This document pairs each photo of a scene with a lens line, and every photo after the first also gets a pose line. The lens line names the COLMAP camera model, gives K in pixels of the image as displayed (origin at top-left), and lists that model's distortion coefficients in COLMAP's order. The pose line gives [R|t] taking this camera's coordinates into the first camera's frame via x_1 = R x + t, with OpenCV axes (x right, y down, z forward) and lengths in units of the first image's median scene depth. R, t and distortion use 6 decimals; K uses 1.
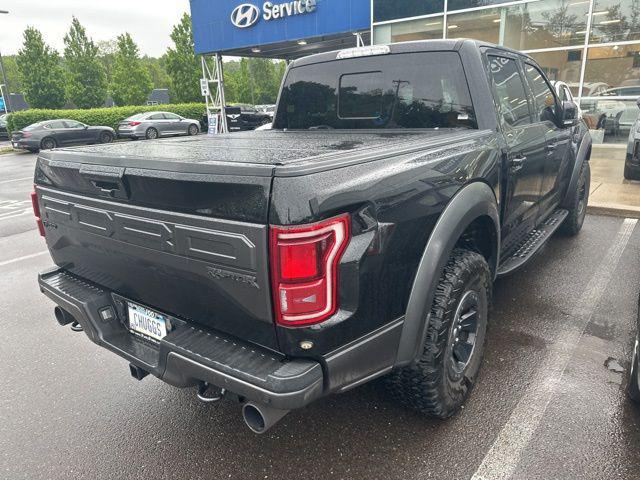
lens RADIAL K [[456.8, 0, 320.0], [0, 456.8, 240.0], [0, 0, 1]] dist [0.038328, -0.035914]
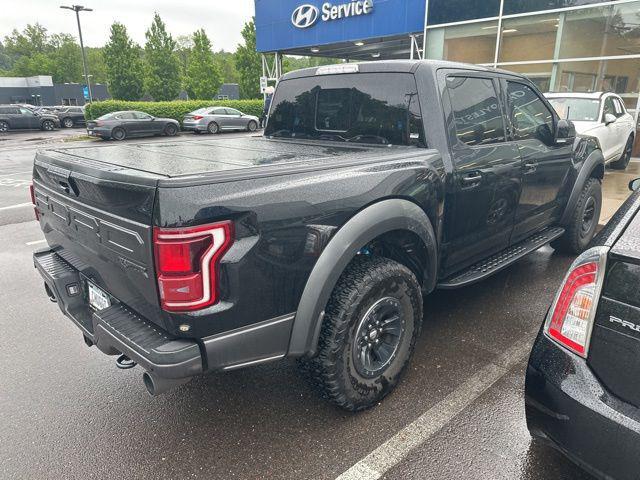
lens RADIAL K [[454.2, 0, 322.0], [0, 454.2, 242.4], [0, 0, 1]] dist [0.082428, -0.104016]
pose [[0.989350, 0.073532, -0.125619, 0.067790], [-0.072292, 0.997279, 0.014403, -0.005545], [0.126336, -0.005168, 0.991974, -0.022055]]
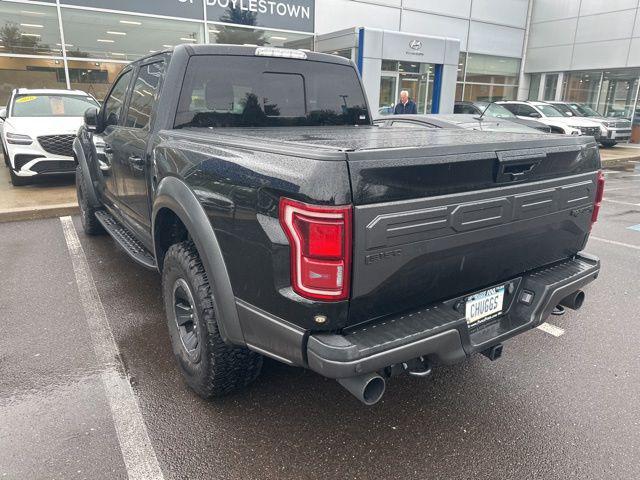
lens RADIAL K [[456.8, 0, 320.0], [0, 456.8, 240.0], [0, 0, 1]] dist [0.038328, -0.035914]
pose [[0.305973, -0.221478, 0.925920, -0.285145], [0.249262, 0.957274, 0.146609, -0.040821], [-0.918830, 0.185938, 0.348107, 0.192662]]
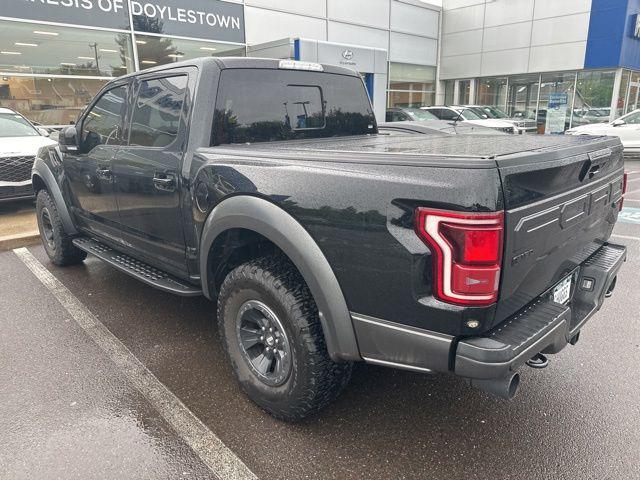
lens RADIAL K [[455.9, 0, 324.6], [0, 455.9, 239.0], [0, 0, 1]] dist [0.042524, -0.039626]
pose [[0.116753, -0.221019, 0.968256, -0.301220], [0.299427, 0.937393, 0.177869, -0.063814], [-0.946949, 0.269155, 0.175622, 0.264979]]
